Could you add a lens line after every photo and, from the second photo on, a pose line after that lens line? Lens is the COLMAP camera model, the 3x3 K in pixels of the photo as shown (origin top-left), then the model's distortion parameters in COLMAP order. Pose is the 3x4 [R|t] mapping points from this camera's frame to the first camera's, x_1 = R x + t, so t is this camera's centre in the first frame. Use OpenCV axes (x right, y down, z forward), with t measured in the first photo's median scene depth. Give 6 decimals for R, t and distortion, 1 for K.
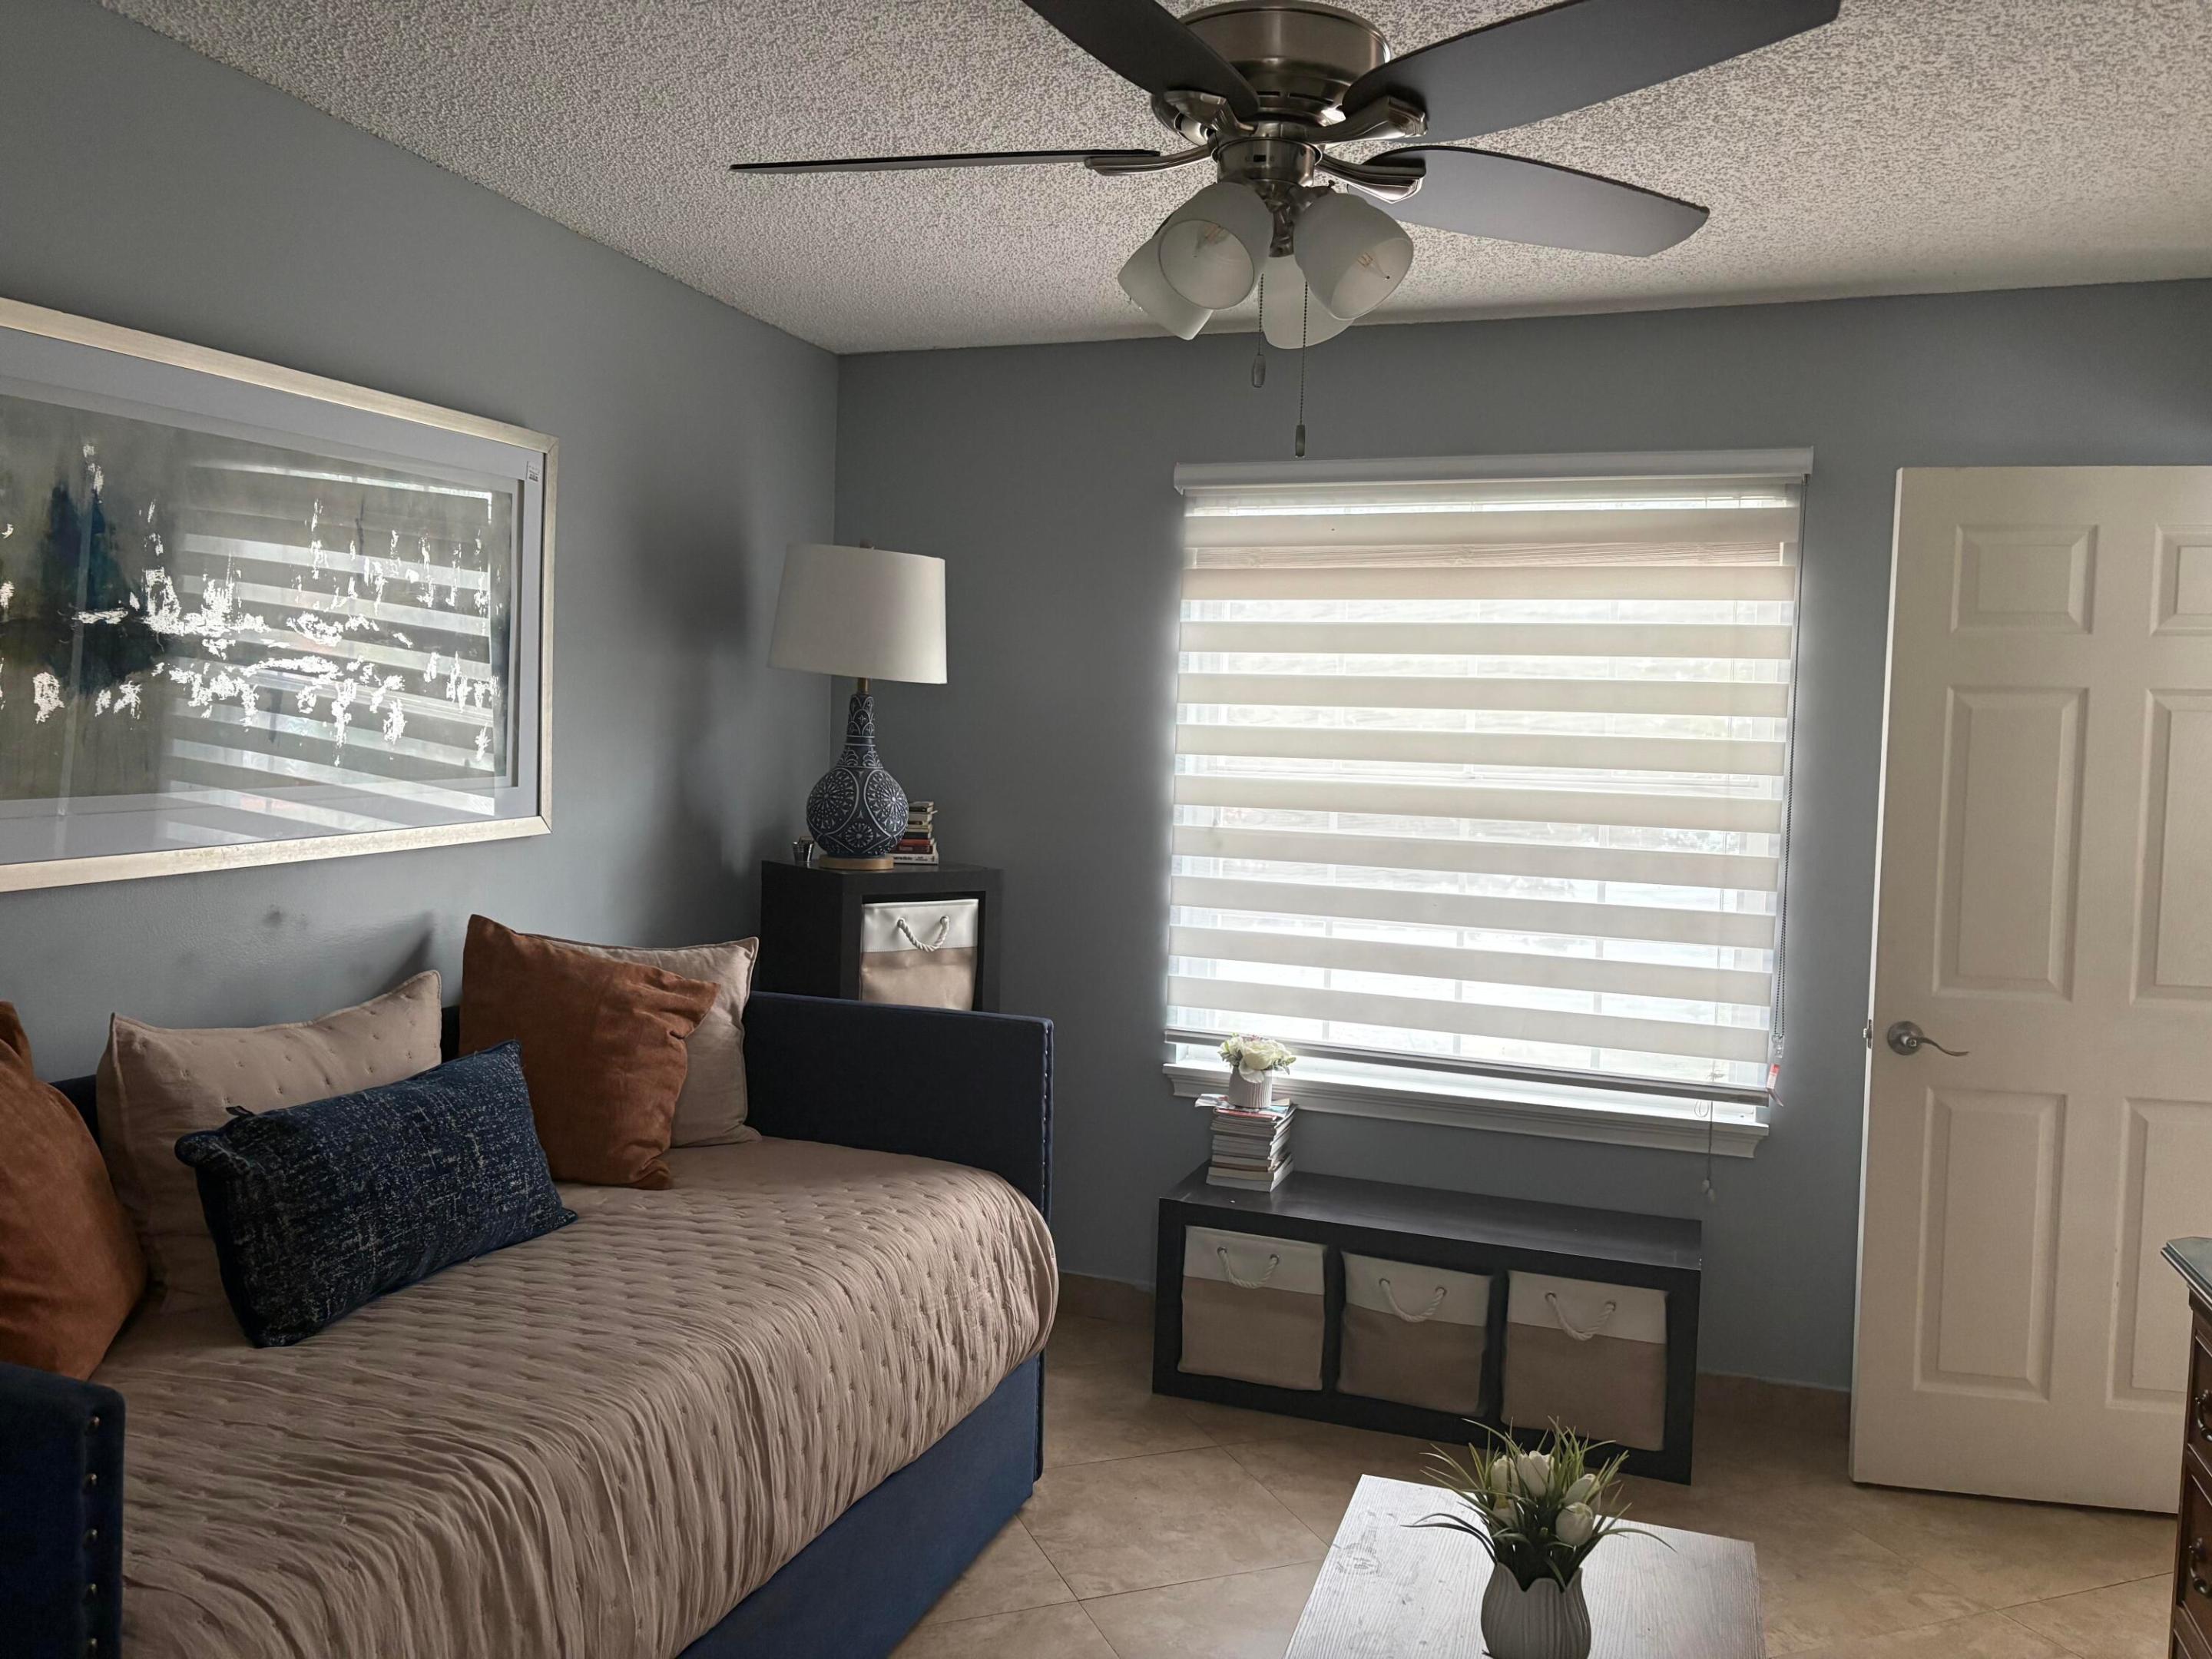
lens RADIAL K [[1682.1, 0, 1106.0], [0, 1682.1, 829.5], [0, 0, 1]] dist [0.042662, -0.022239]
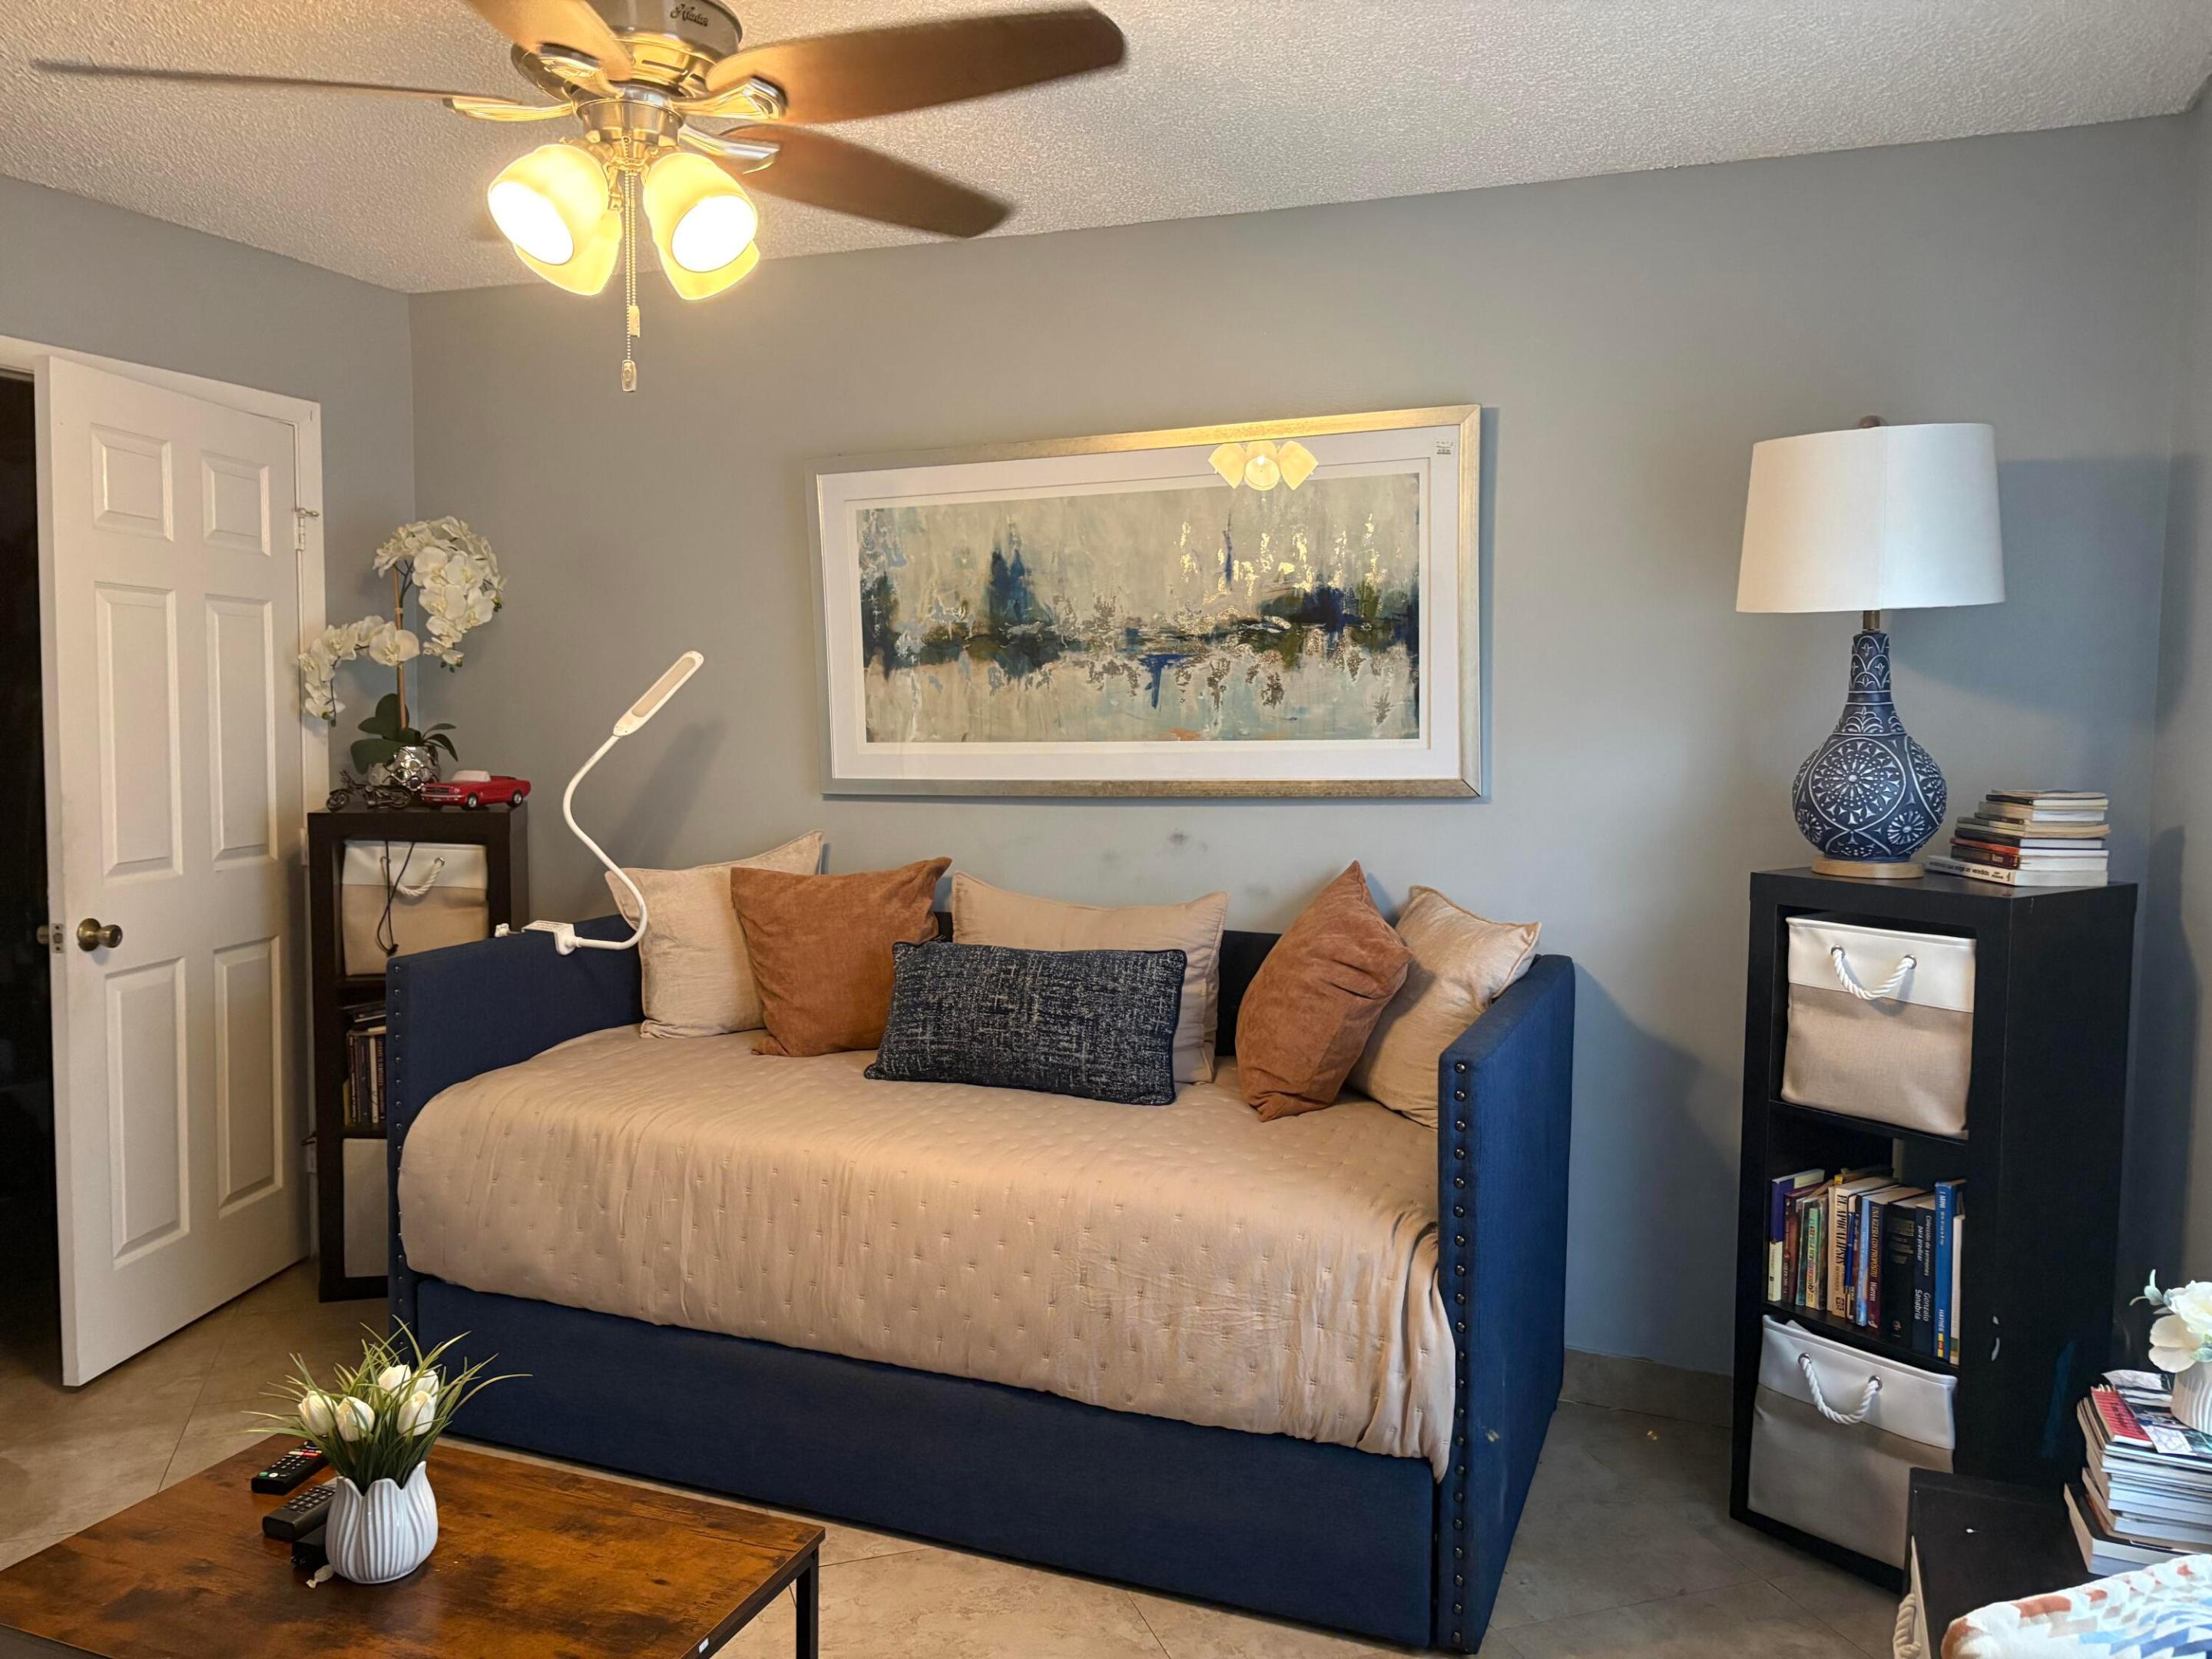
lens RADIAL K [[1682.1, 0, 1106.0], [0, 1682.1, 829.5], [0, 0, 1]] dist [0.042662, -0.022239]
pose [[-0.052508, 0.042108, -0.997732, 0.973608], [-0.063499, 0.996948, 0.045417, -0.014033], [0.996600, 0.065740, -0.049674, 1.156602]]
